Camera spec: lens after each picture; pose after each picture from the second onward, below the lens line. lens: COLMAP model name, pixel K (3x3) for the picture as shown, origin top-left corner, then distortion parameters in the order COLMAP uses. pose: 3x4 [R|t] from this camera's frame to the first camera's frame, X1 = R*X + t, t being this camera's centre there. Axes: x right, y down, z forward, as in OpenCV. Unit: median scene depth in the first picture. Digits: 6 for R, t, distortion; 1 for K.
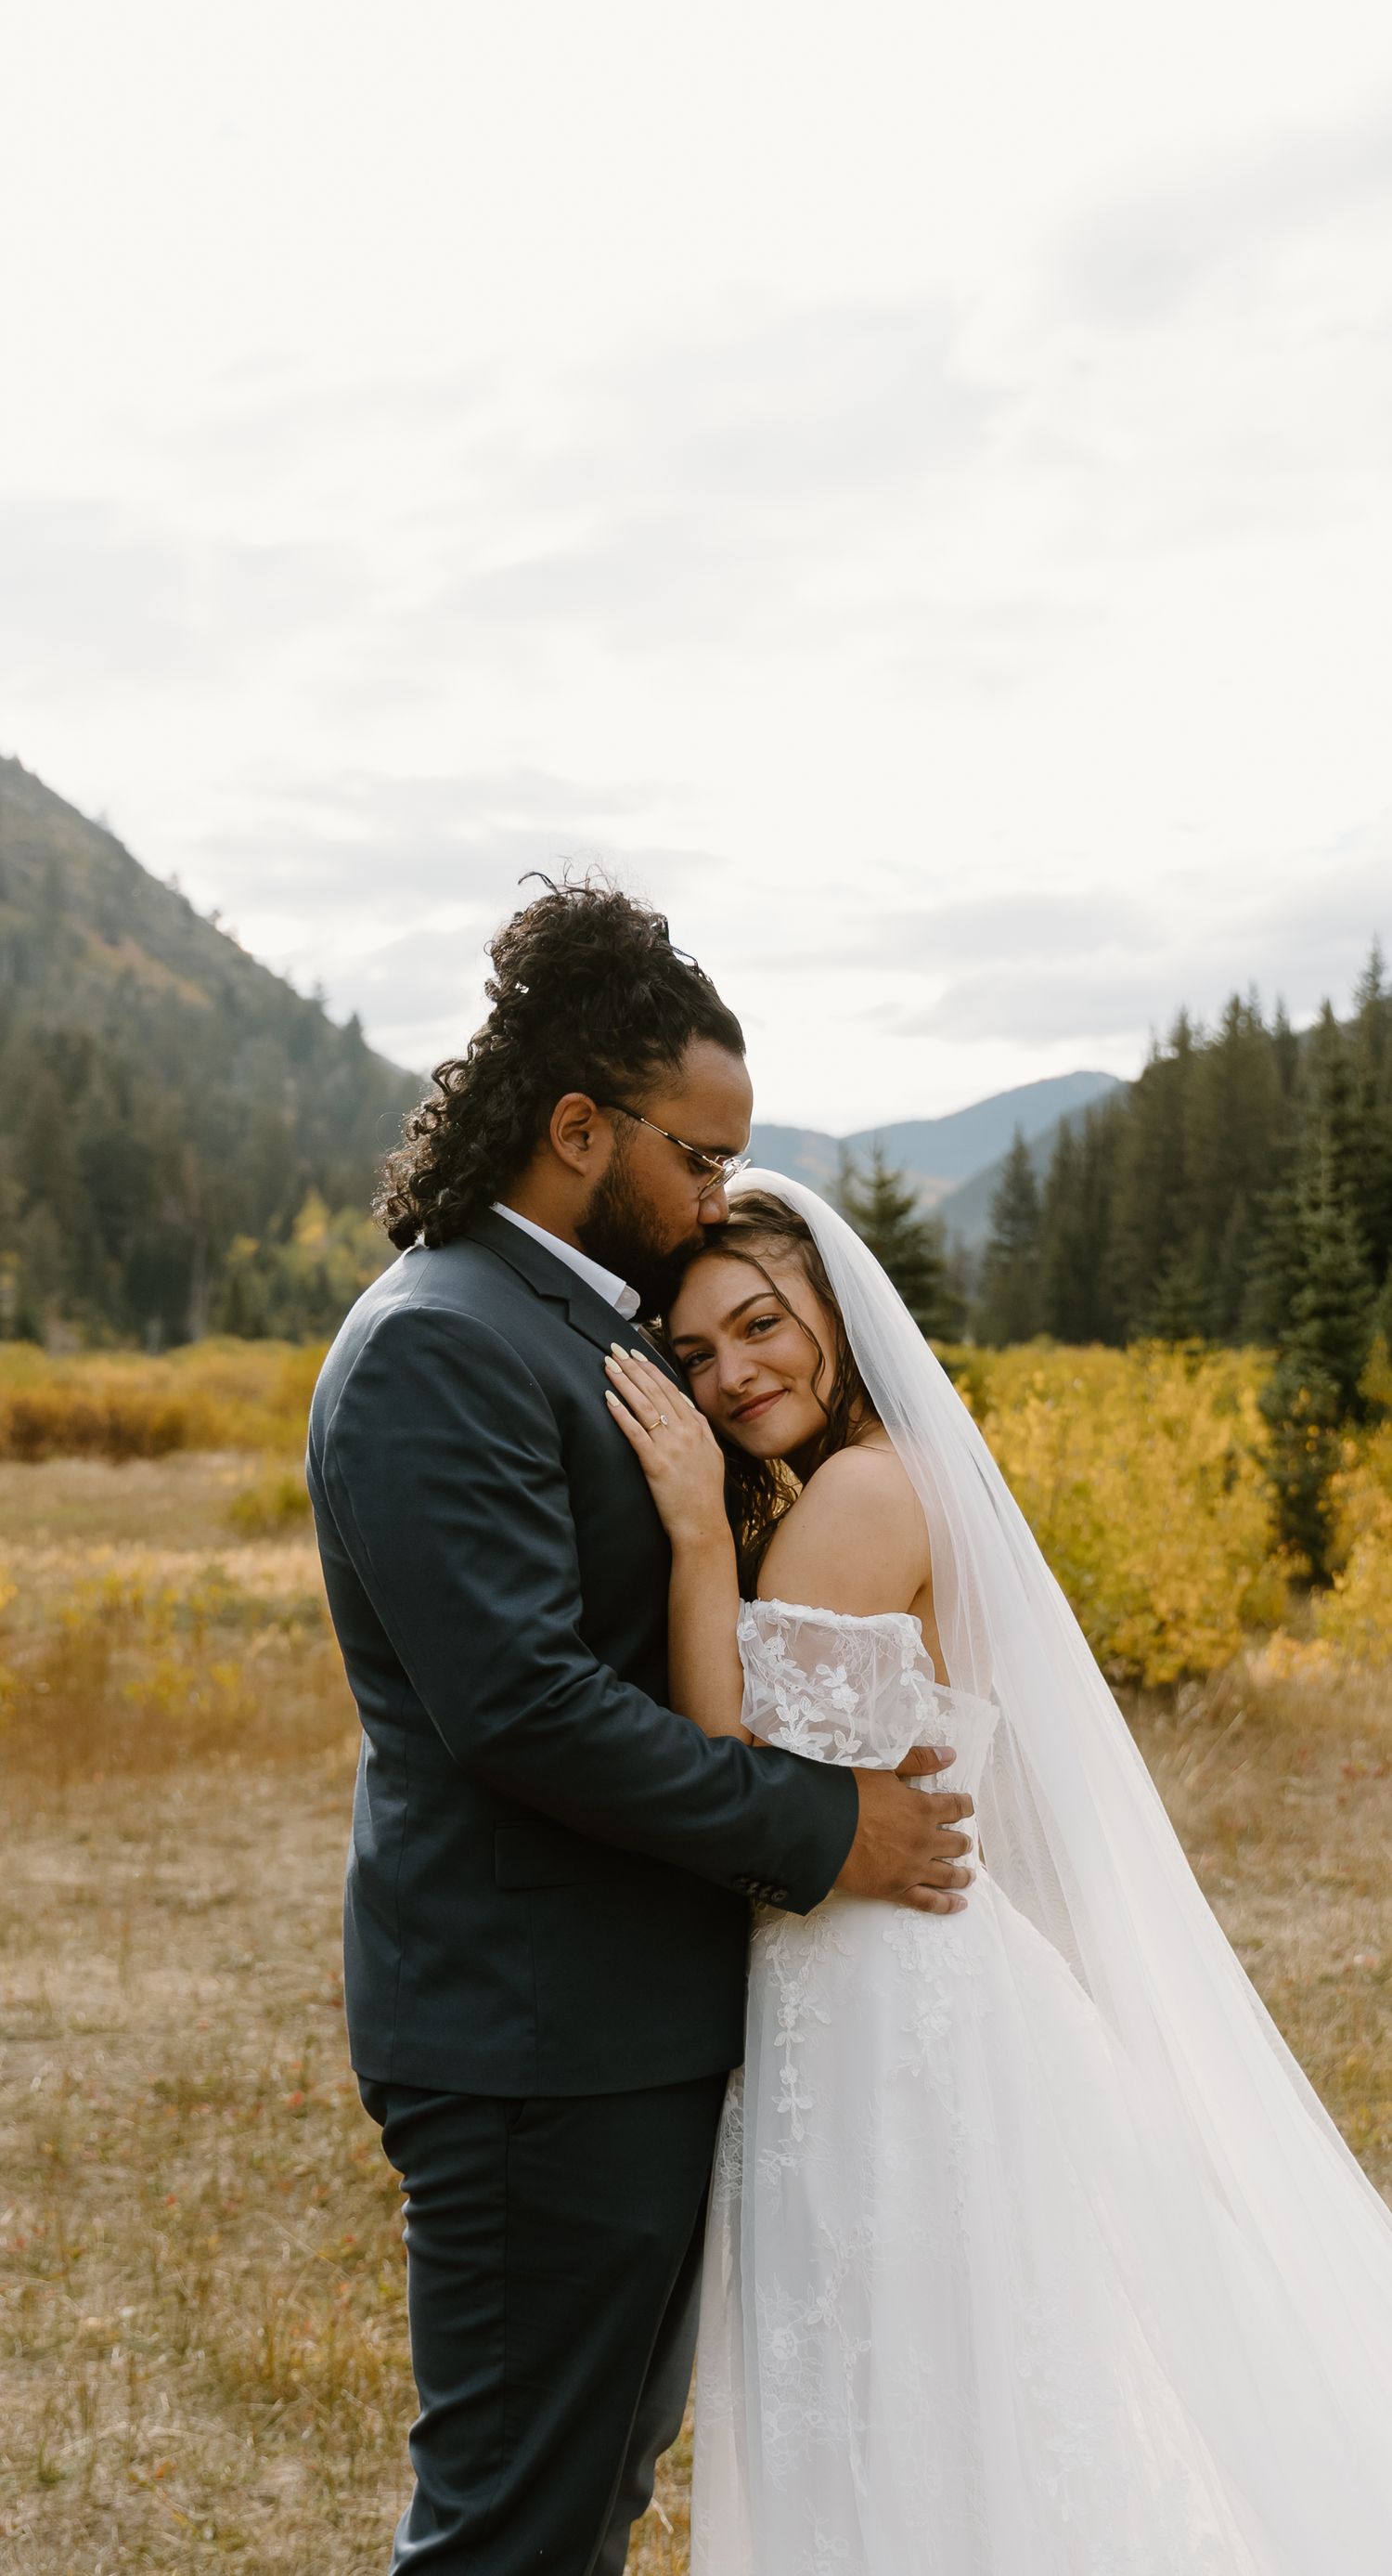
lens RADIAL K [[3531.8, 0, 697.0], [0, 3531.8, 1502.4], [0, 0, 1]] dist [0.014470, 0.005176]
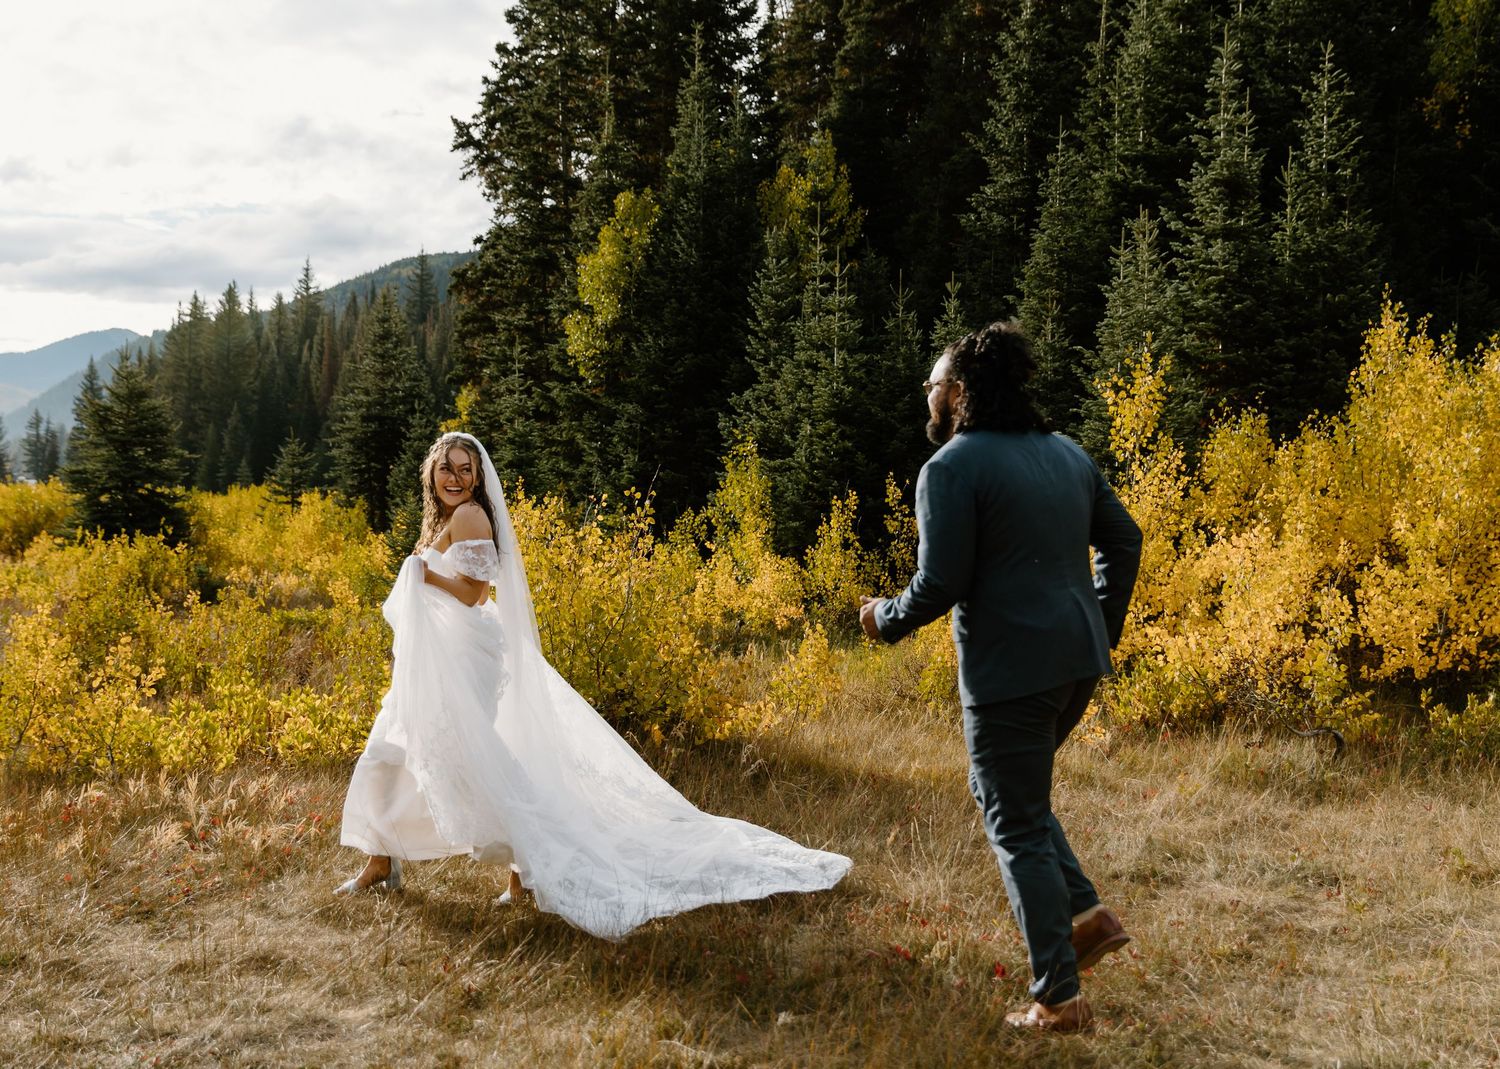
lens RADIAL K [[1957.5, 0, 727.9], [0, 1957.5, 622.0], [0, 0, 1]] dist [-0.001903, 0.024903]
pose [[0.912978, -0.006336, 0.407959, -0.040653], [-0.001758, 0.999809, 0.019461, -0.001489], [-0.408004, -0.018485, 0.912793, 0.100438]]
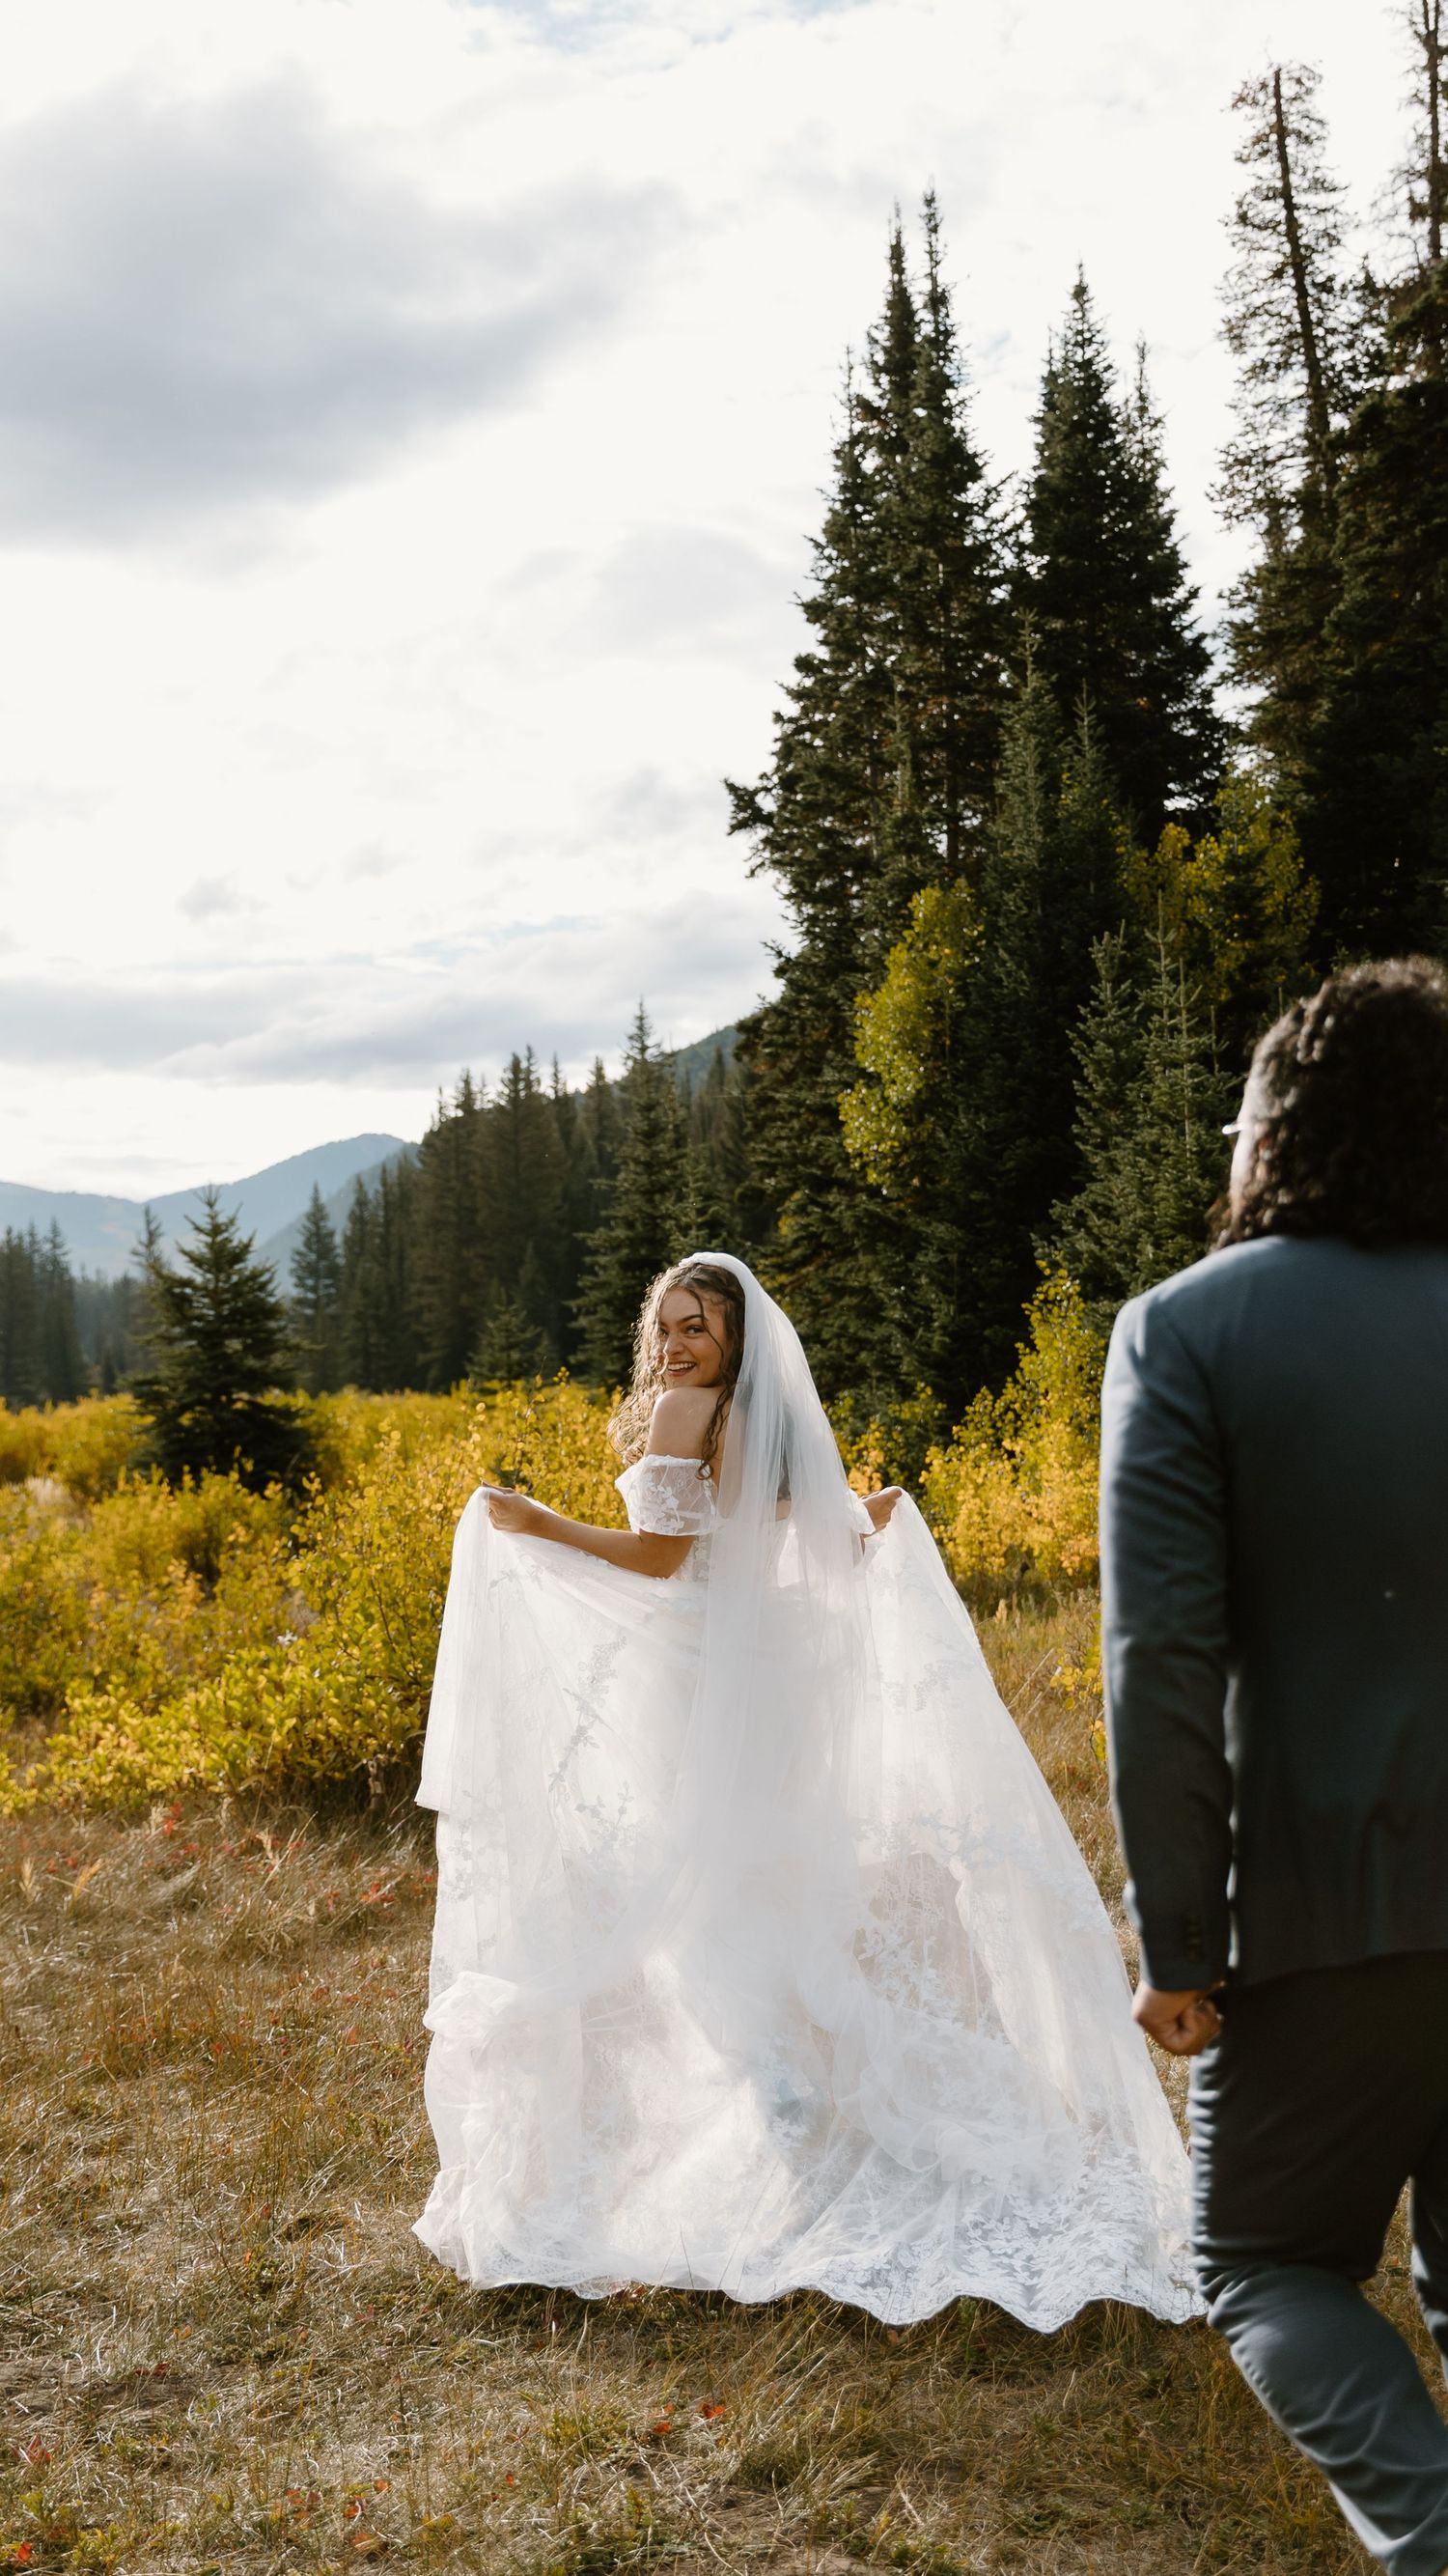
lens RADIAL K [[3294.2, 0, 717.0], [0, 3294.2, 1462.7], [0, 0, 1]] dist [0.002226, 0.040015]
pose [[0.976749, -0.046138, 0.209362, -0.004565], [0.051066, 0.998530, -0.018187, -0.001243], [-0.208215, 0.028455, 0.977669, 0.055808]]
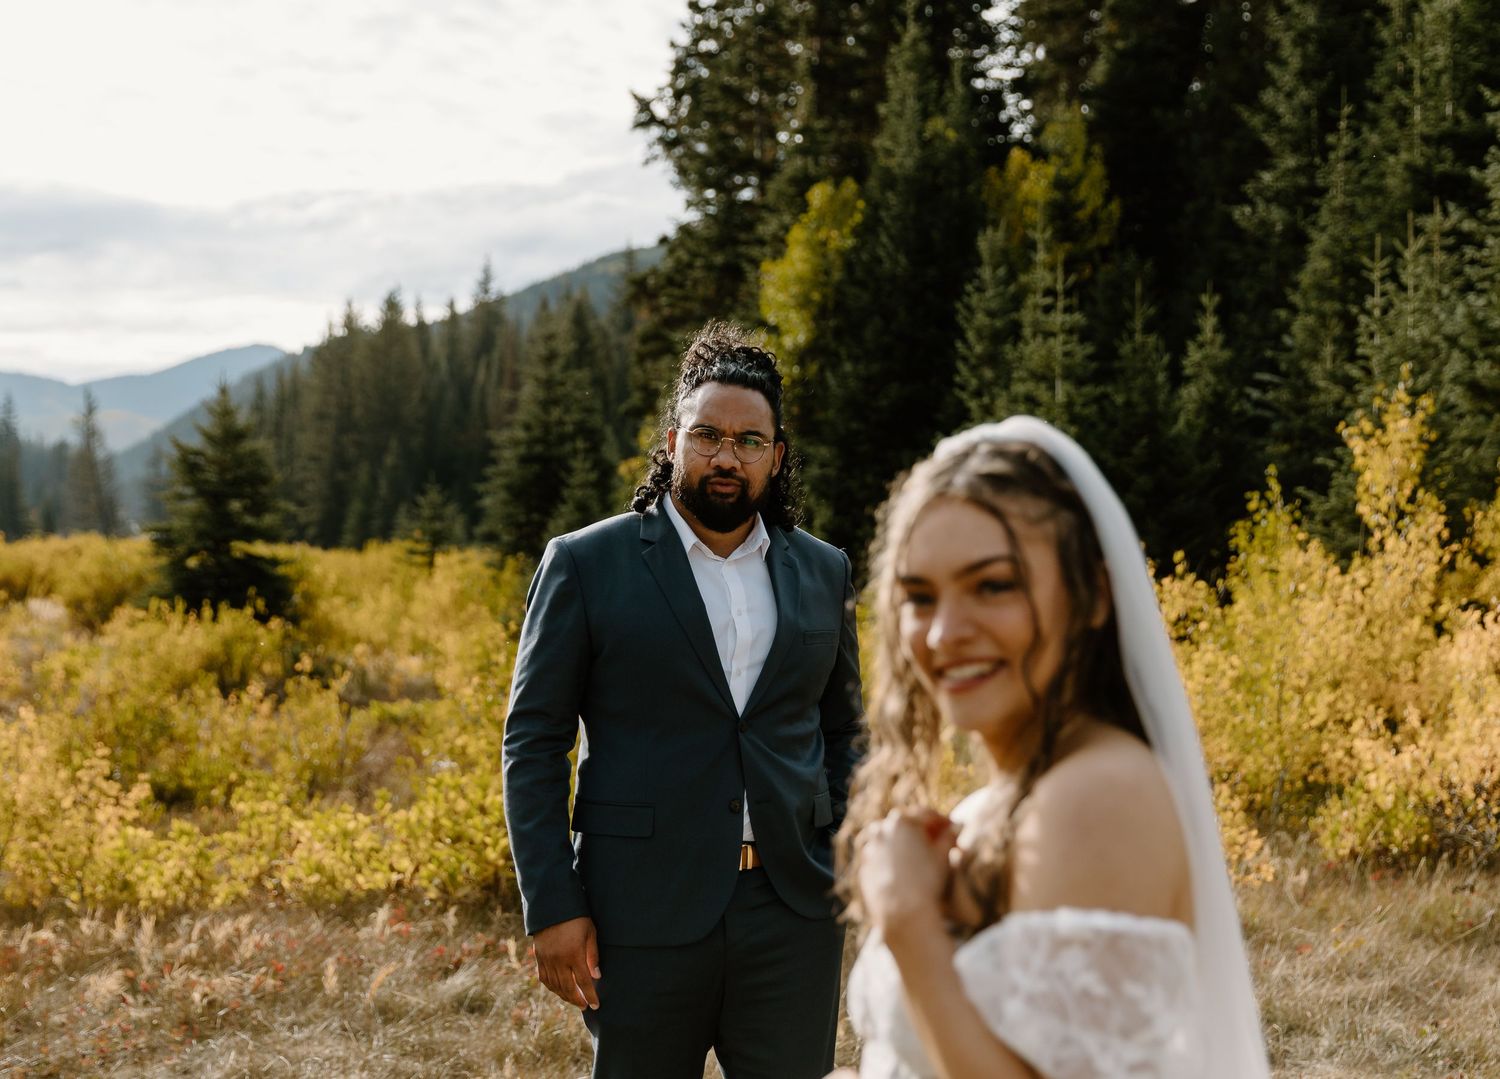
lens RADIAL K [[2508.8, 0, 782.6], [0, 2508.8, 543.8], [0, 0, 1]] dist [0.011556, -0.056144]
pose [[0.948384, 0.017577, 0.316638, -0.029194], [-0.003320, 0.998958, -0.045509, -0.003908], [-0.317108, 0.042108, 0.947454, 0.082156]]
